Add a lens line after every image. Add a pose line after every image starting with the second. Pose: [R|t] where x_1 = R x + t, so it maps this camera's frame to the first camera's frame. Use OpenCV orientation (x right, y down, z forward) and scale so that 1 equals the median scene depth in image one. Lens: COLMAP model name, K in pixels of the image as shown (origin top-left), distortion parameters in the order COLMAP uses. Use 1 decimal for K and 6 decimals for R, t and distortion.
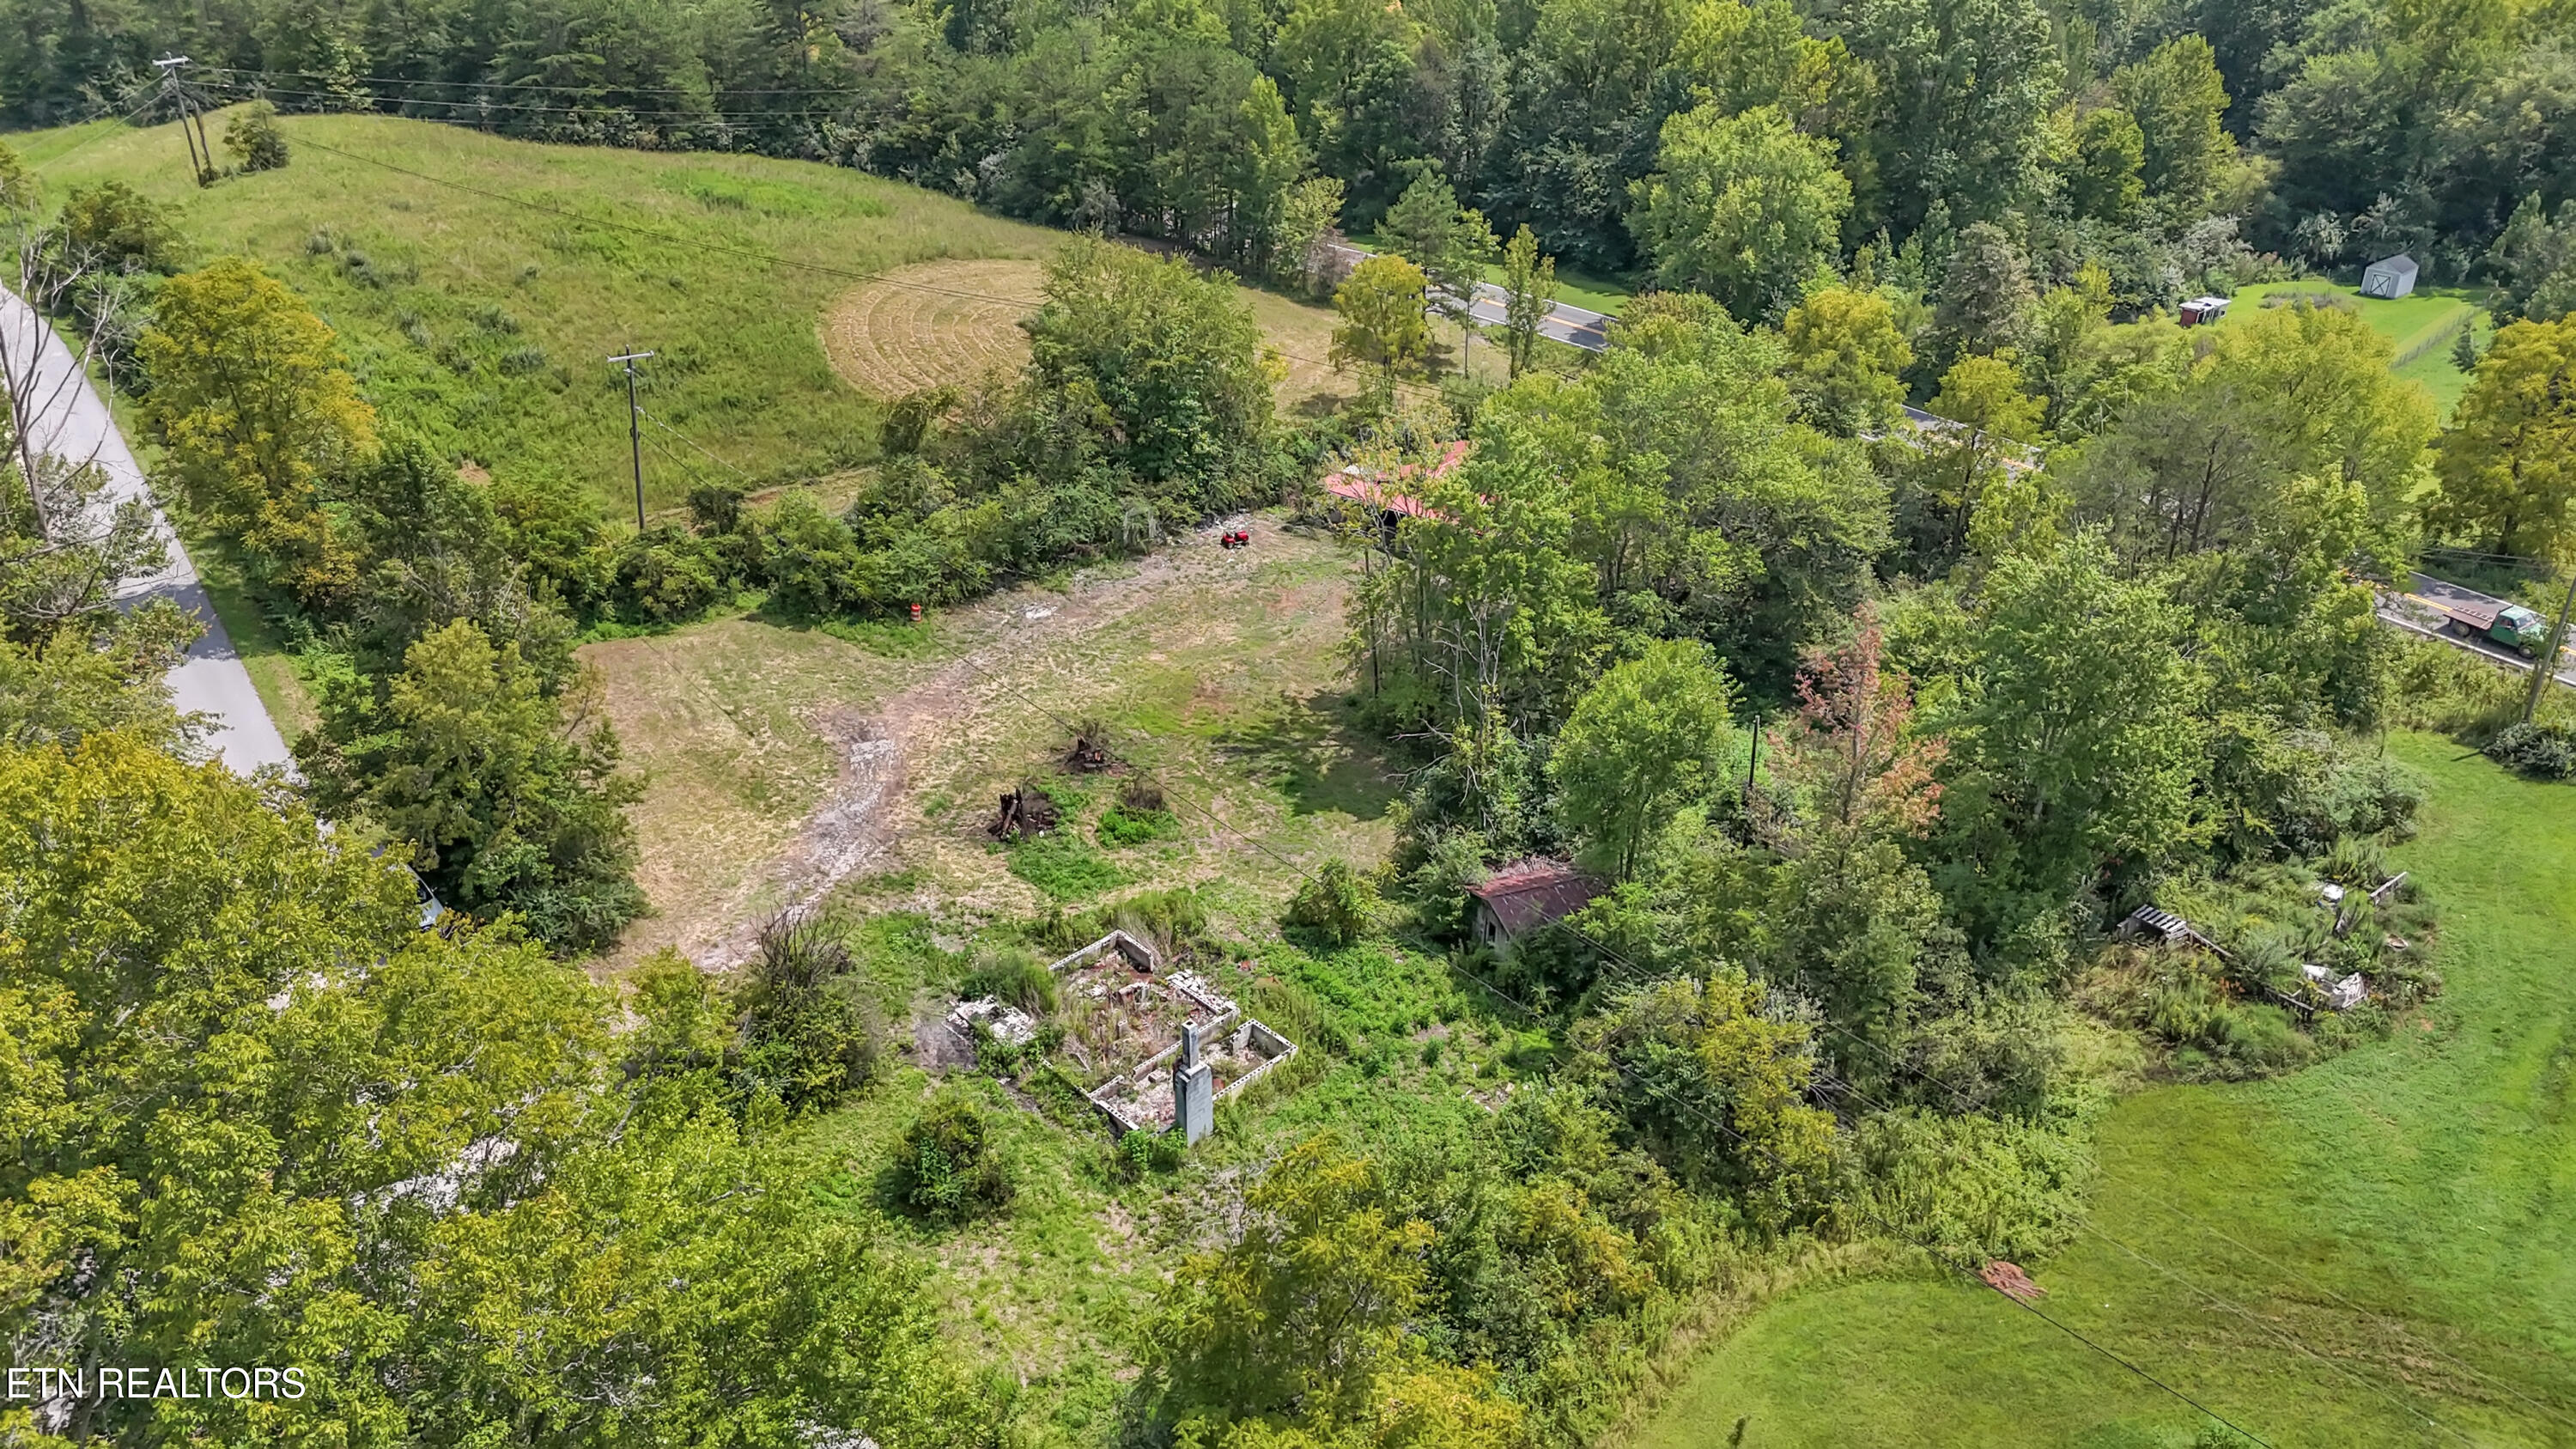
lens RADIAL K [[1920.2, 0, 1294.1], [0, 1920.2, 745.1], [0, 0, 1]] dist [0.062191, -0.026480]
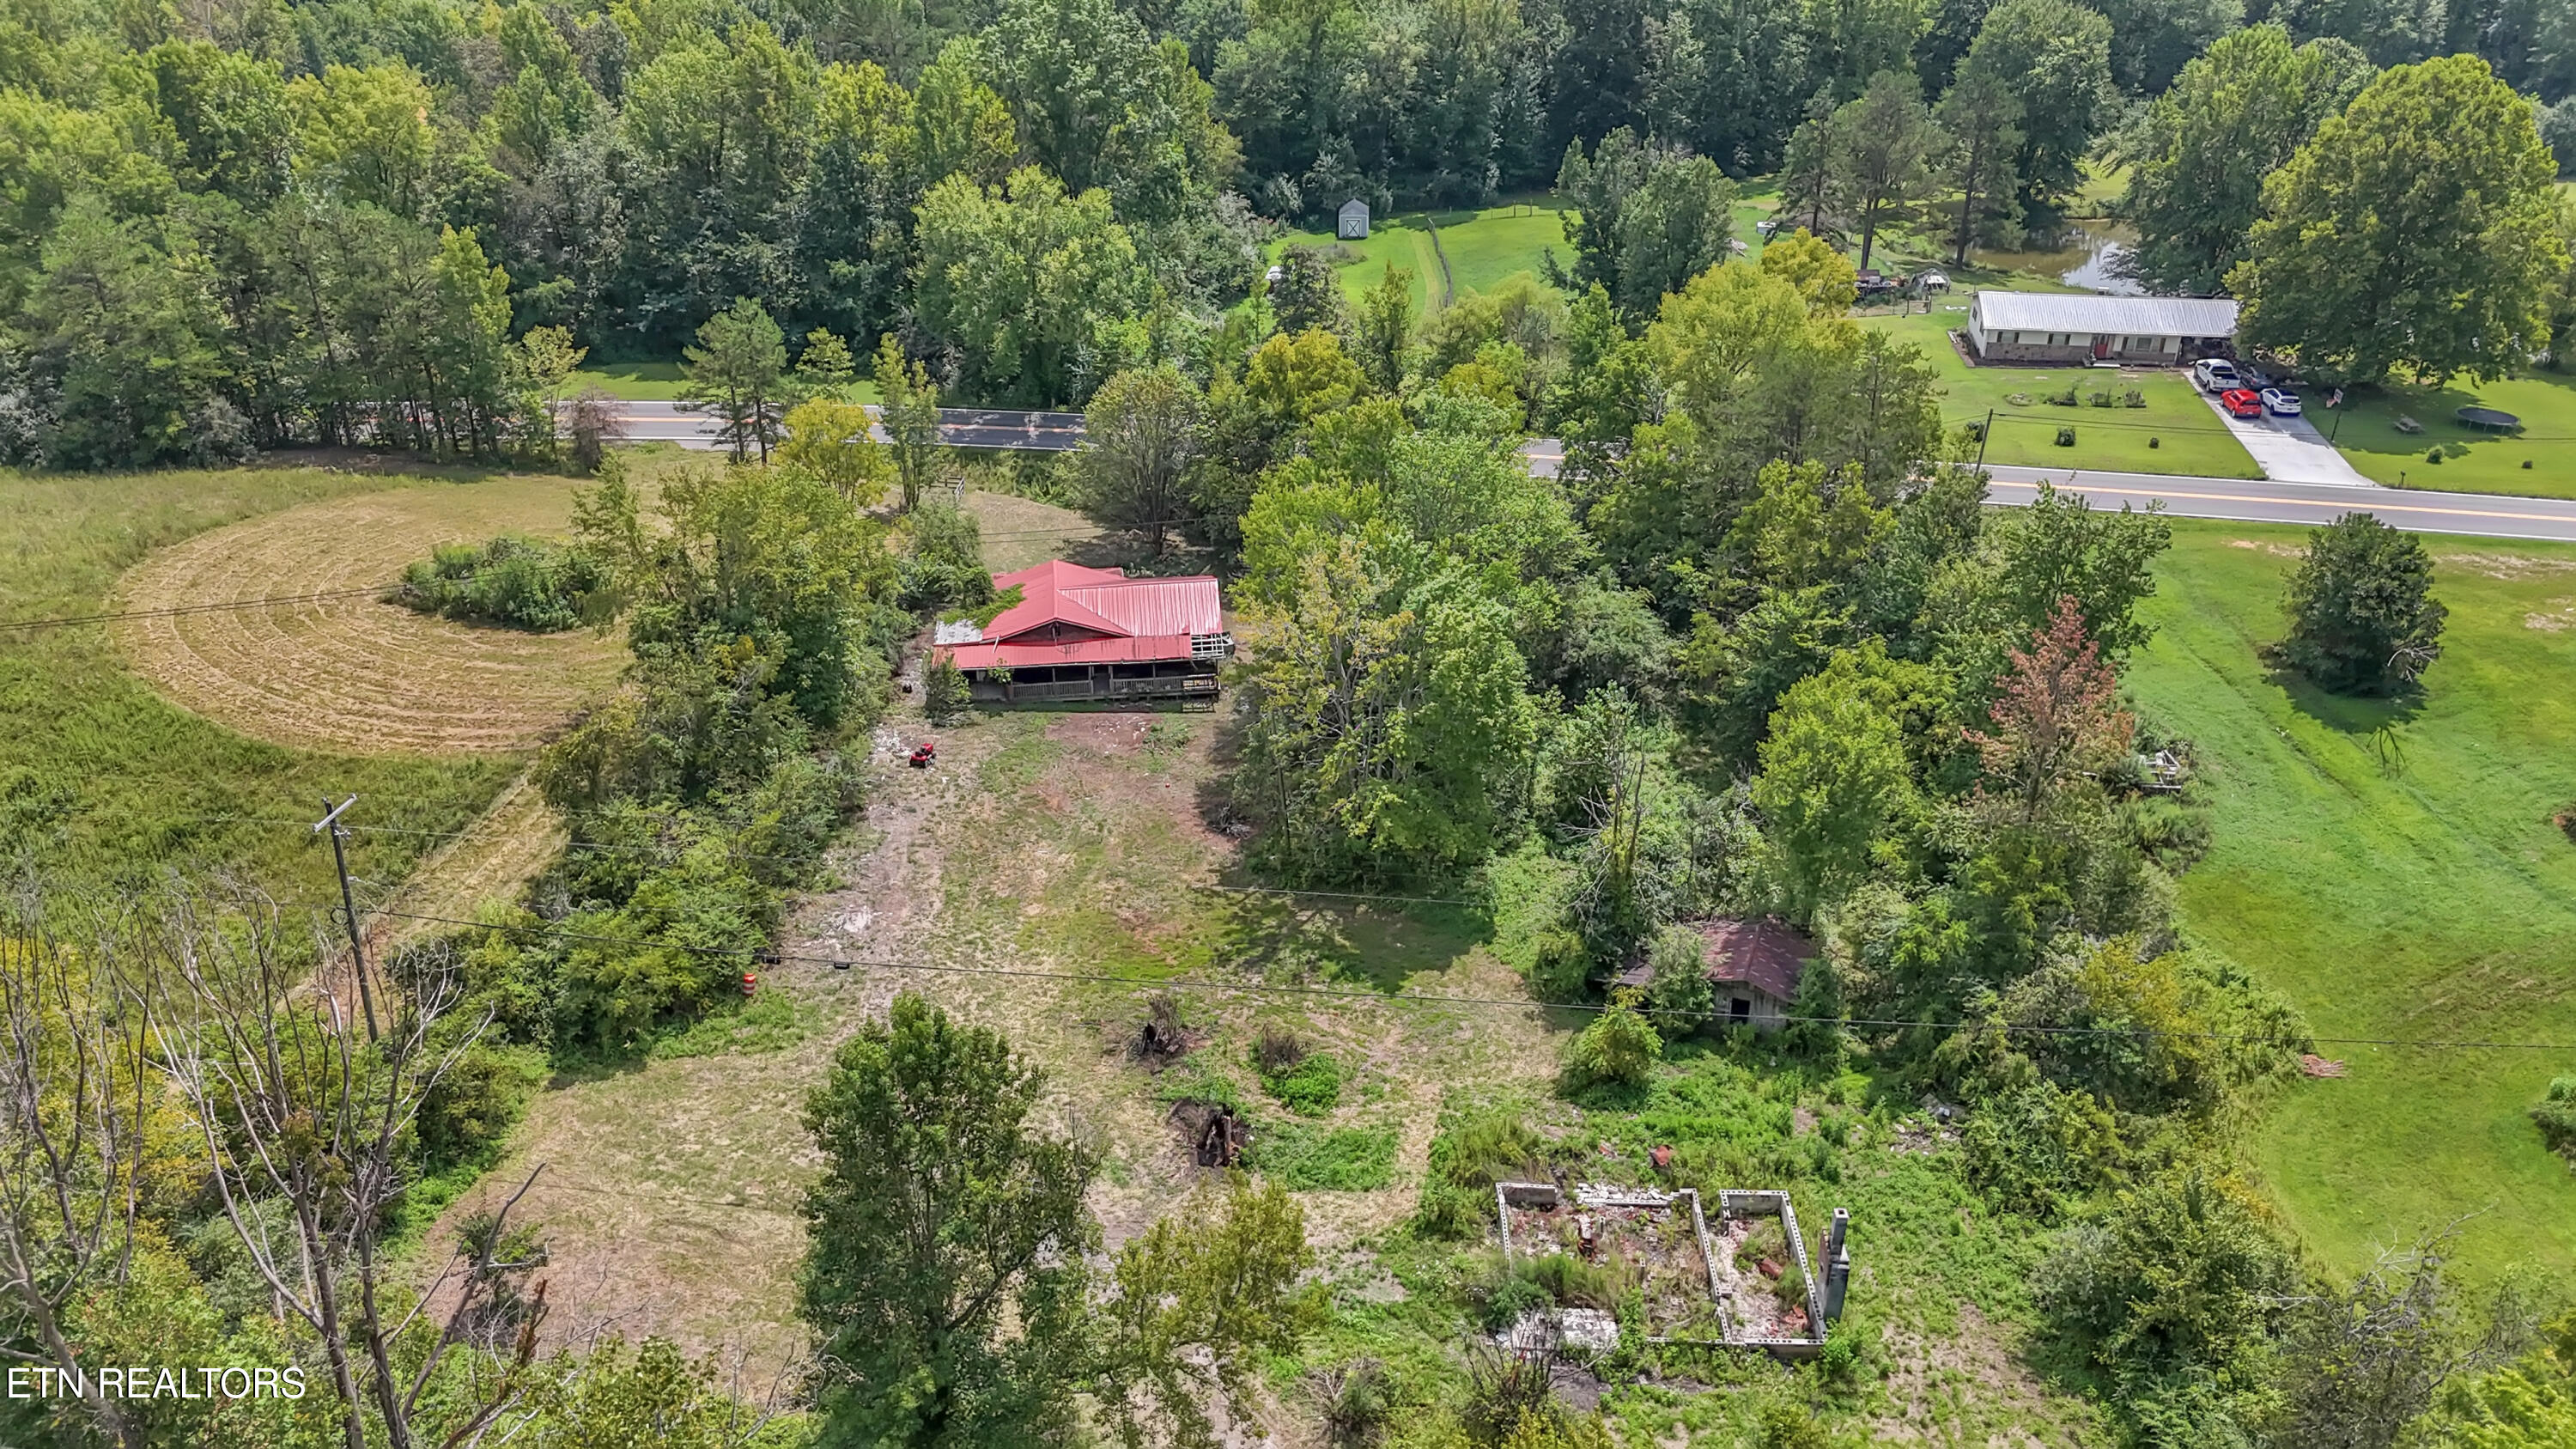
lens RADIAL K [[1920.2, 0, 1302.0], [0, 1920.2, 745.2], [0, 0, 1]] dist [0.062191, -0.026480]
pose [[0.720389, -0.348854, 0.599451, -0.444314], [0.342864, 0.930426, 0.129430, -0.172357], [-0.602897, 0.112291, 0.789877, 0.221311]]
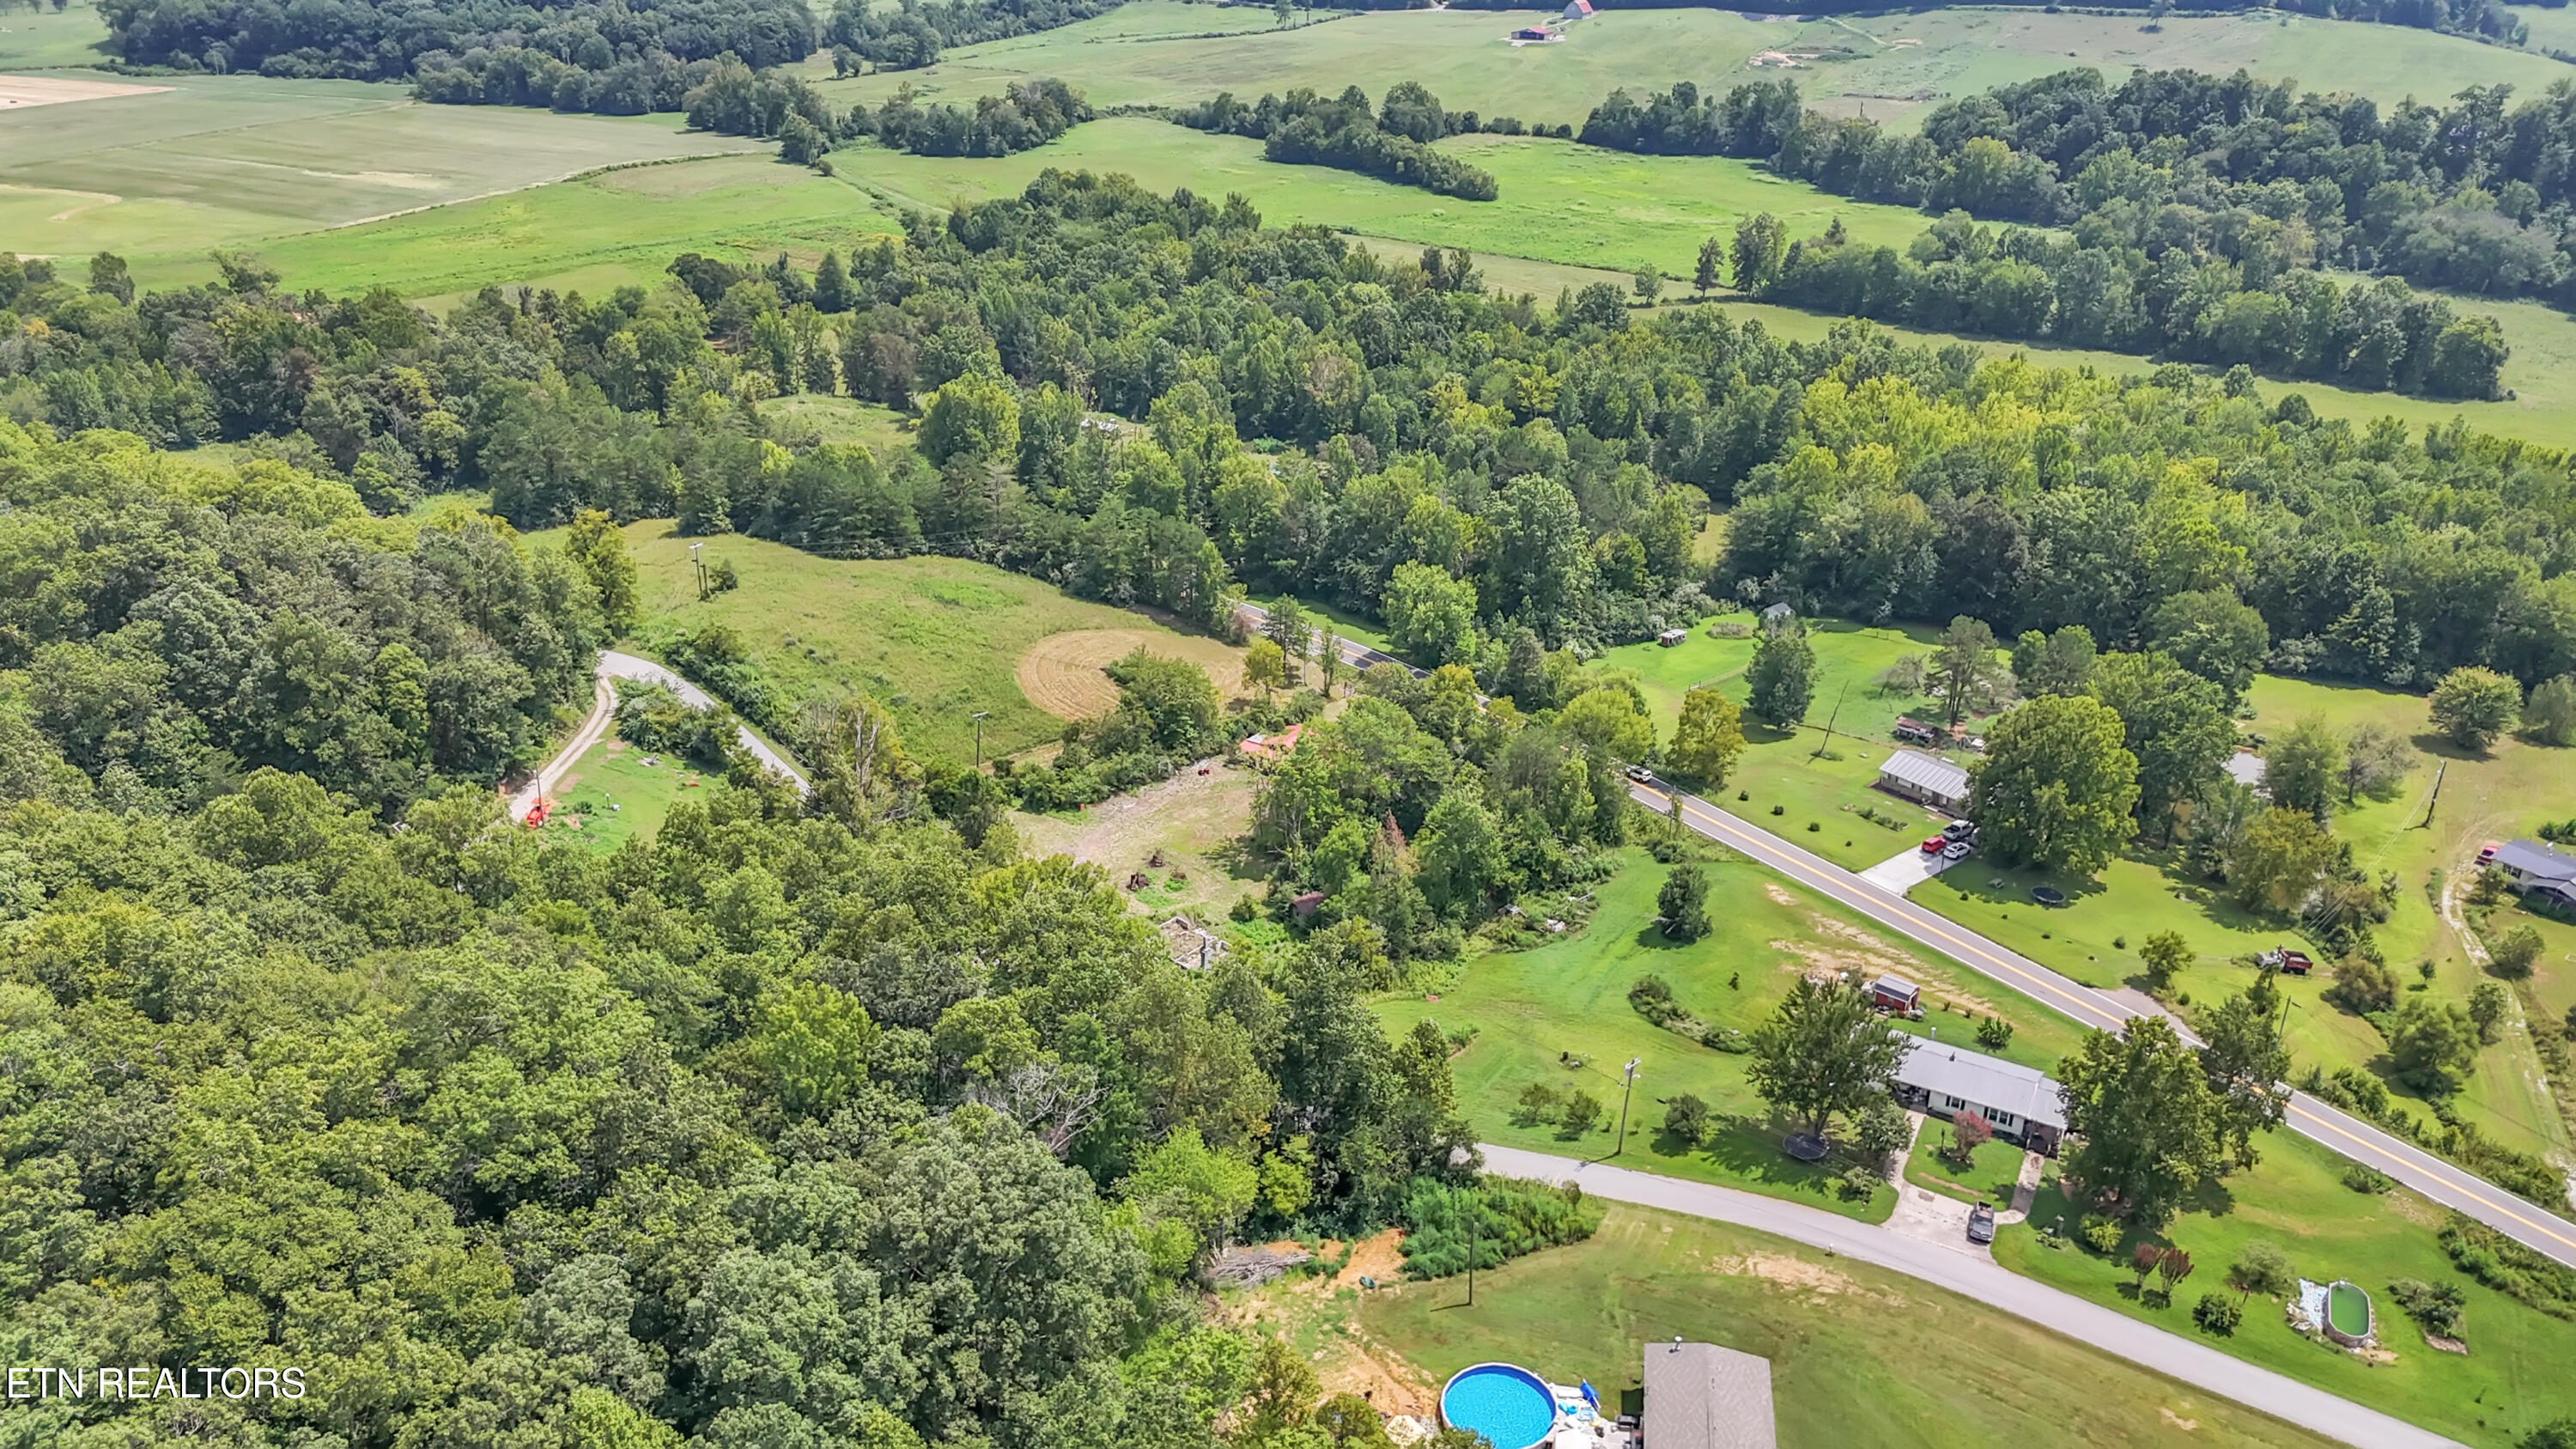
lens RADIAL K [[1920.2, 0, 1284.5], [0, 1920.2, 712.8], [0, 0, 1]] dist [0.062191, -0.026480]
pose [[0.999025, -0.010738, 0.042832, -0.033510], [0.014149, 0.996683, -0.080136, 0.014243], [-0.041830, 0.080664, 0.995863, -1.481996]]
